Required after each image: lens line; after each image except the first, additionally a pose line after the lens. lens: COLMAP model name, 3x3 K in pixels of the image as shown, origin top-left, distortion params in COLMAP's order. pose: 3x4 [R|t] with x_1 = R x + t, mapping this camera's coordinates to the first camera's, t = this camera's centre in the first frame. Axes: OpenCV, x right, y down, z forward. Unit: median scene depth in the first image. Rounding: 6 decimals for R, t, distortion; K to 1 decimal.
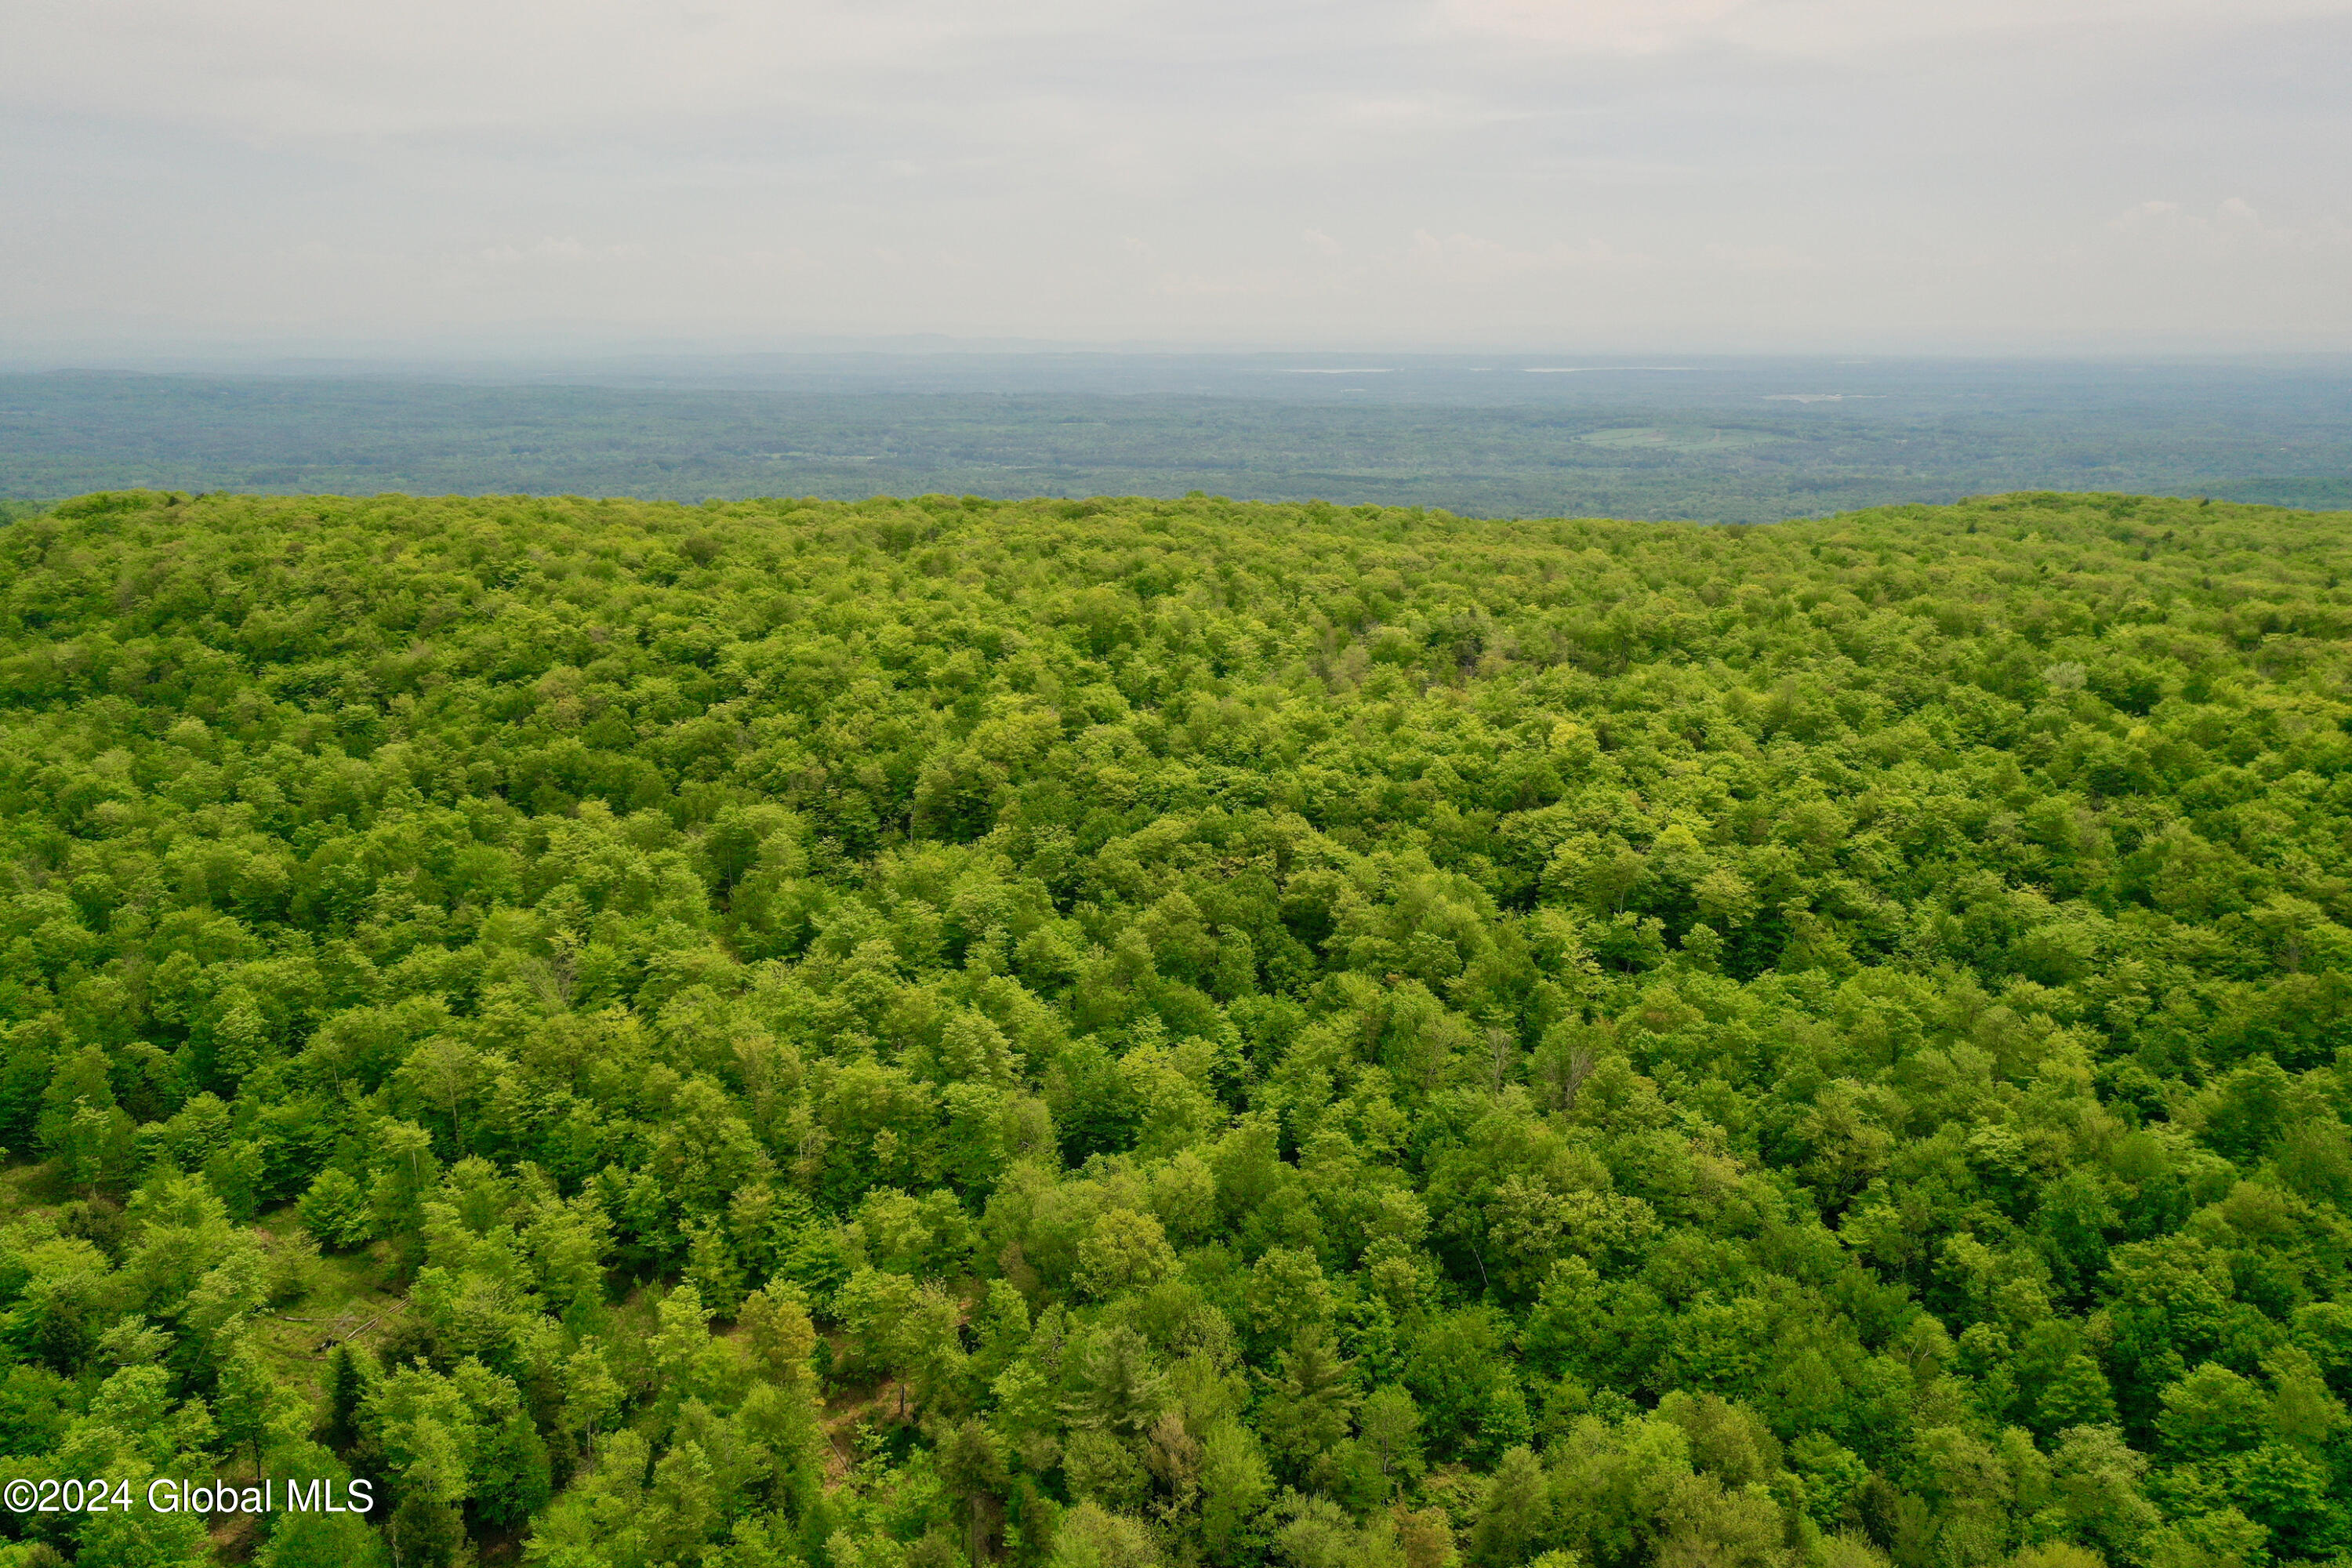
lens RADIAL K [[1888.5, 0, 1176.0], [0, 1888.5, 784.0], [0, 0, 1]] dist [0.007481, 0.004182]
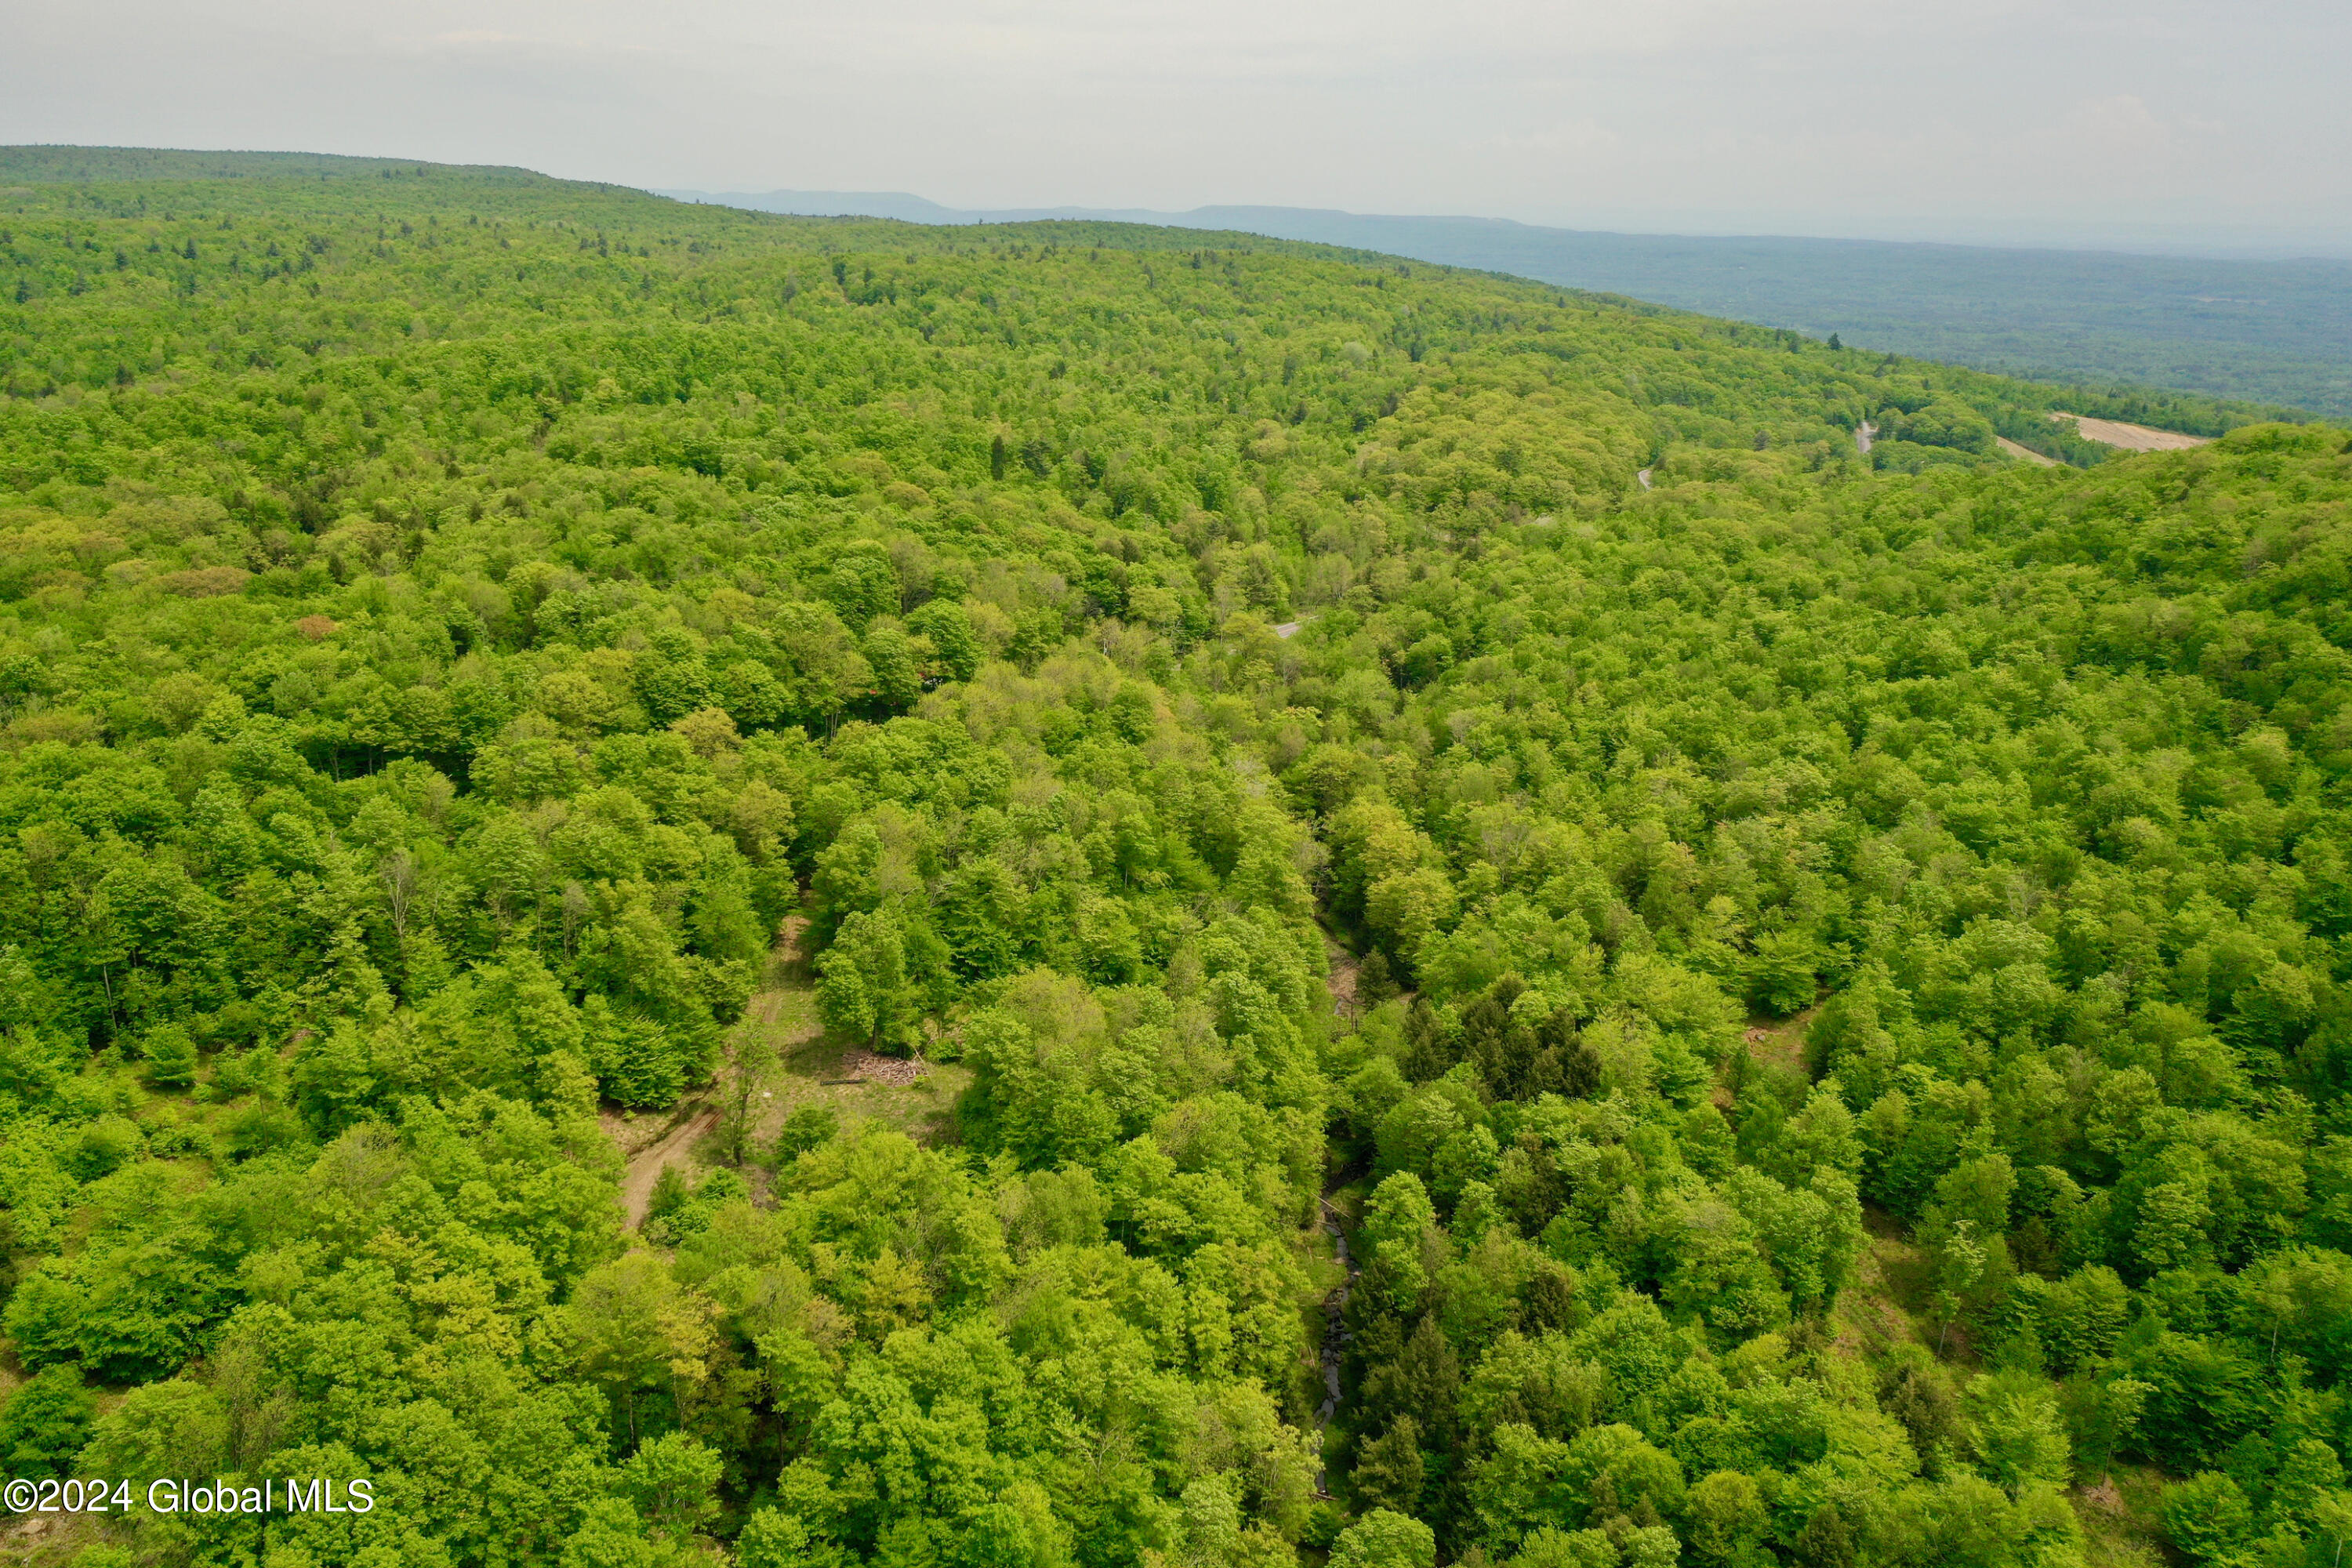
lens RADIAL K [[1857.4, 0, 1174.7], [0, 1857.4, 781.4], [0, 0, 1]] dist [0.011948, 0.000113]
pose [[0.499044, 0.269668, -0.823550, -0.069798], [-0.221242, 0.958502, 0.179793, -0.052096], [0.837859, 0.092479, 0.537996, 0.136339]]
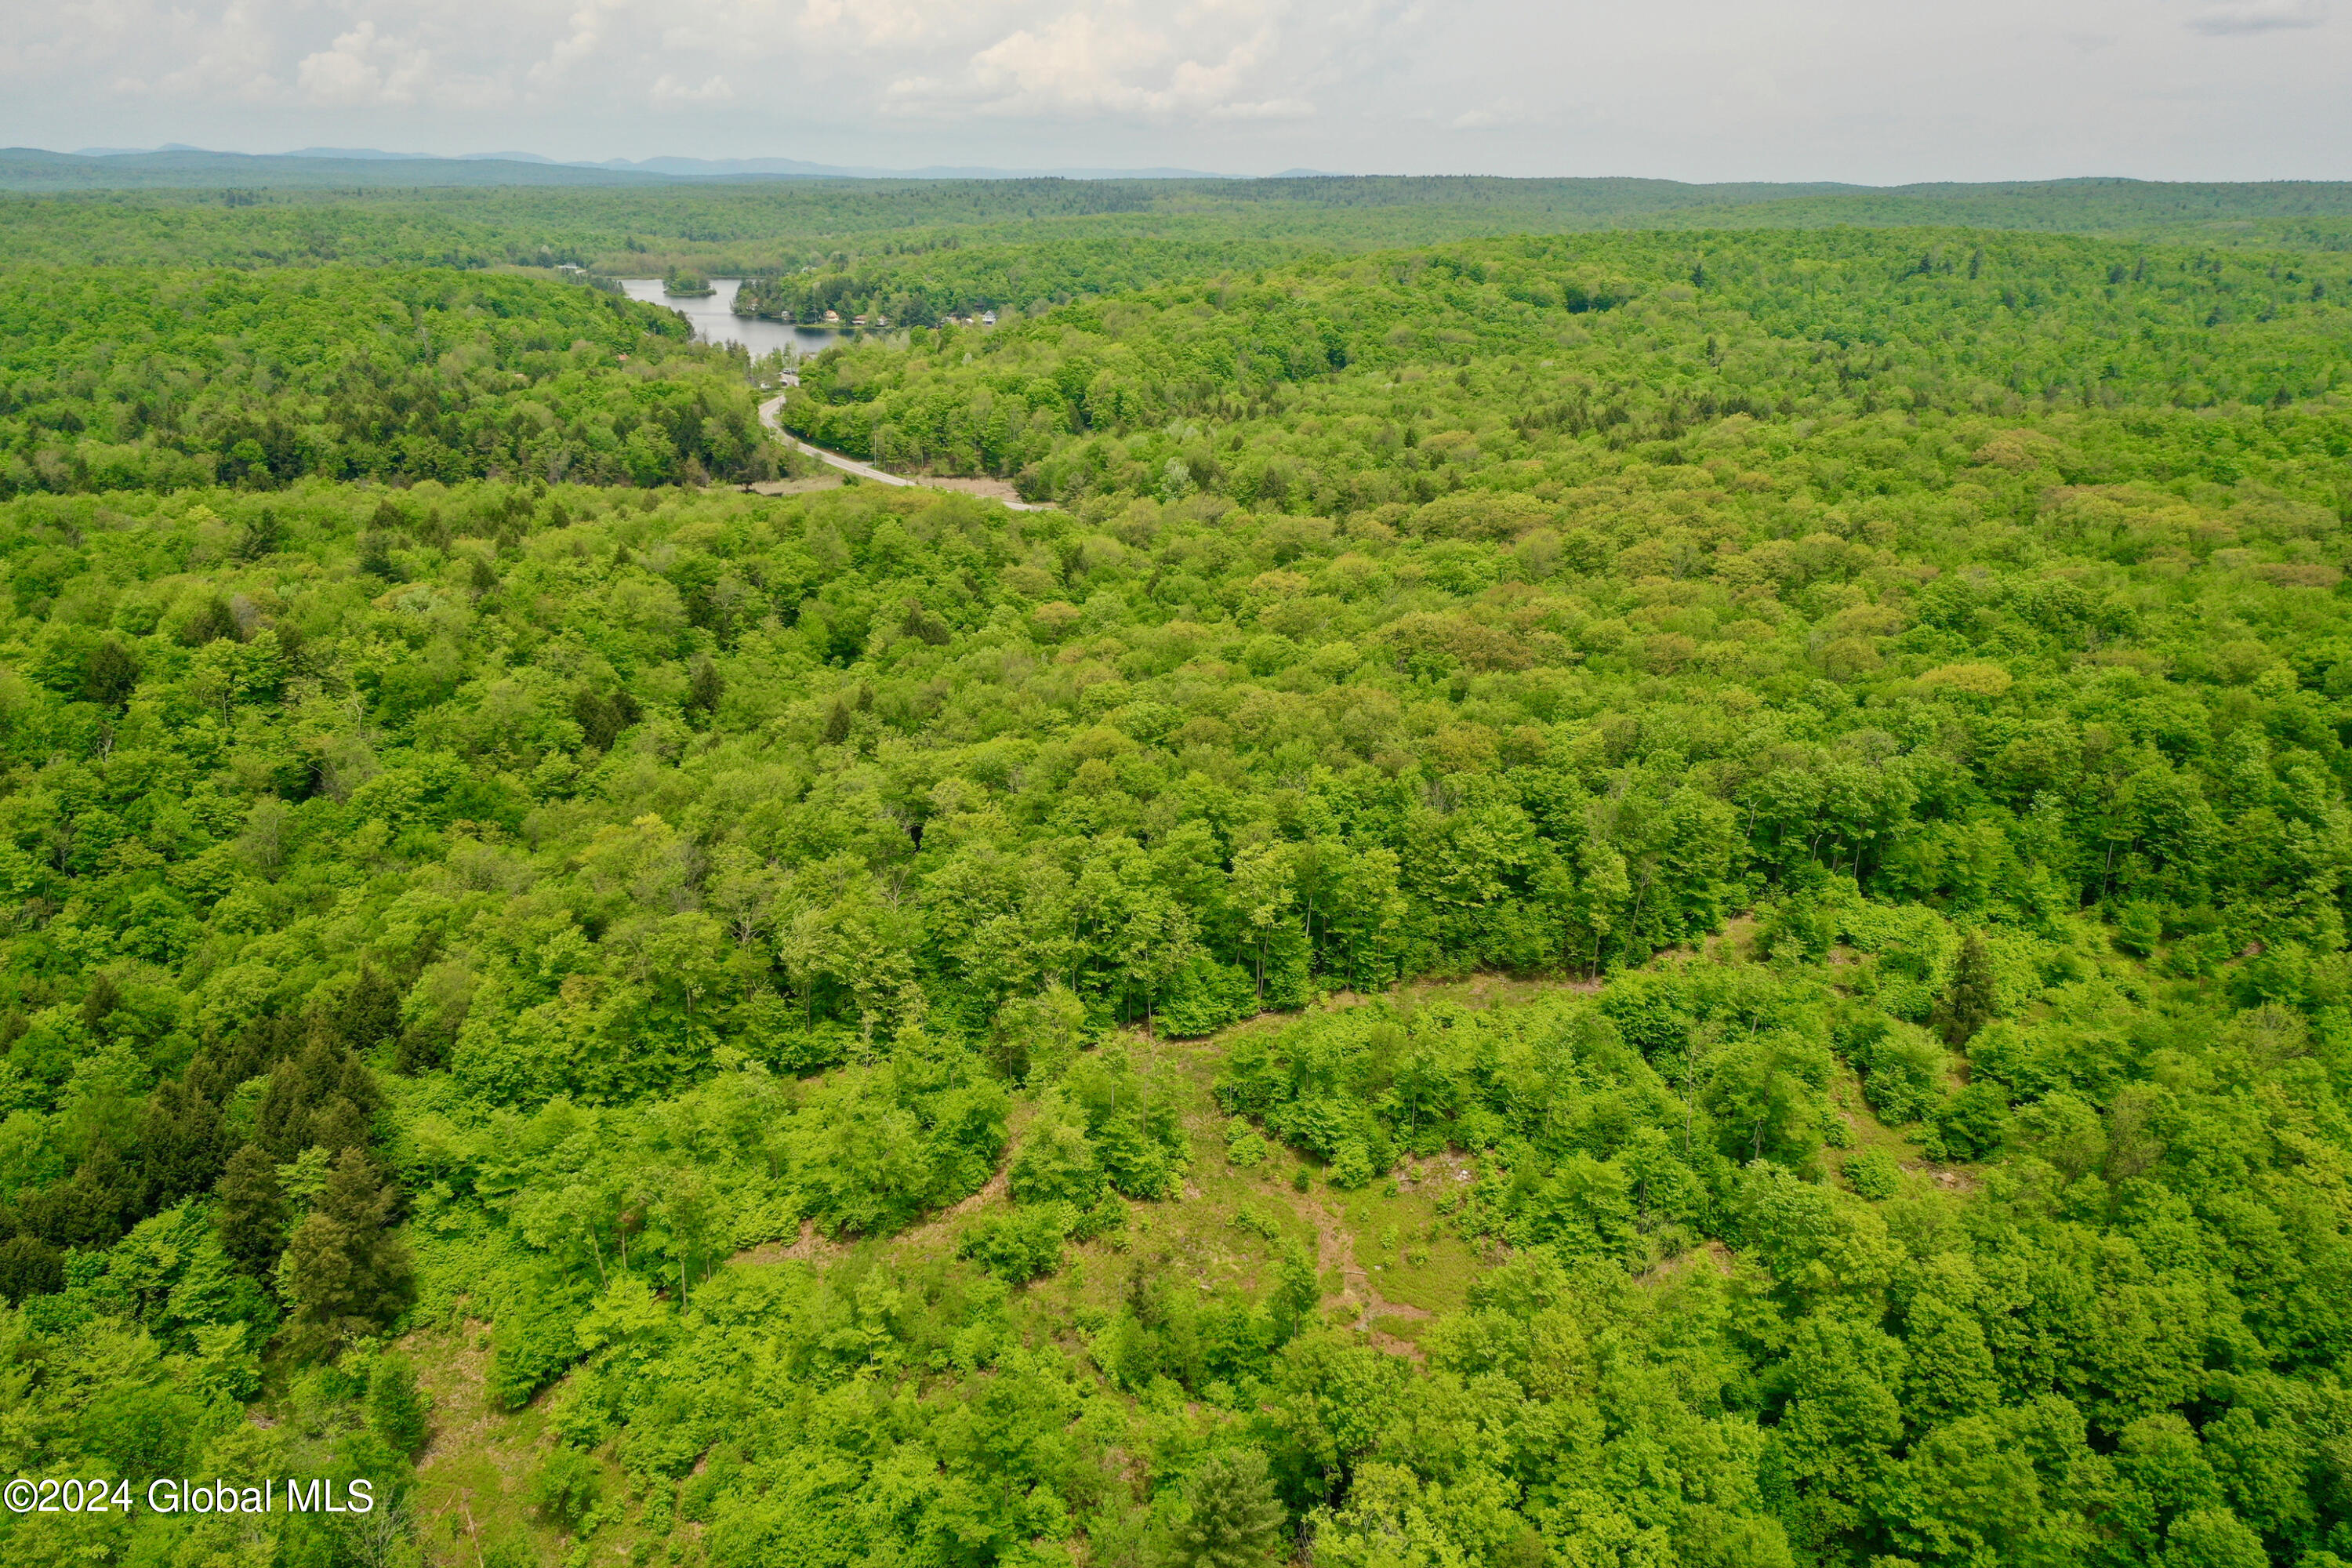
lens RADIAL K [[1860.4, 0, 1174.3], [0, 1860.4, 780.2], [0, 0, 1]] dist [0.011584, 0.002213]
pose [[-0.487711, 0.256259, -0.834547, 0.051199], [-0.222246, 0.888007, 0.402555, -0.047265], [0.844242, 0.381805, -0.376138, 0.131886]]
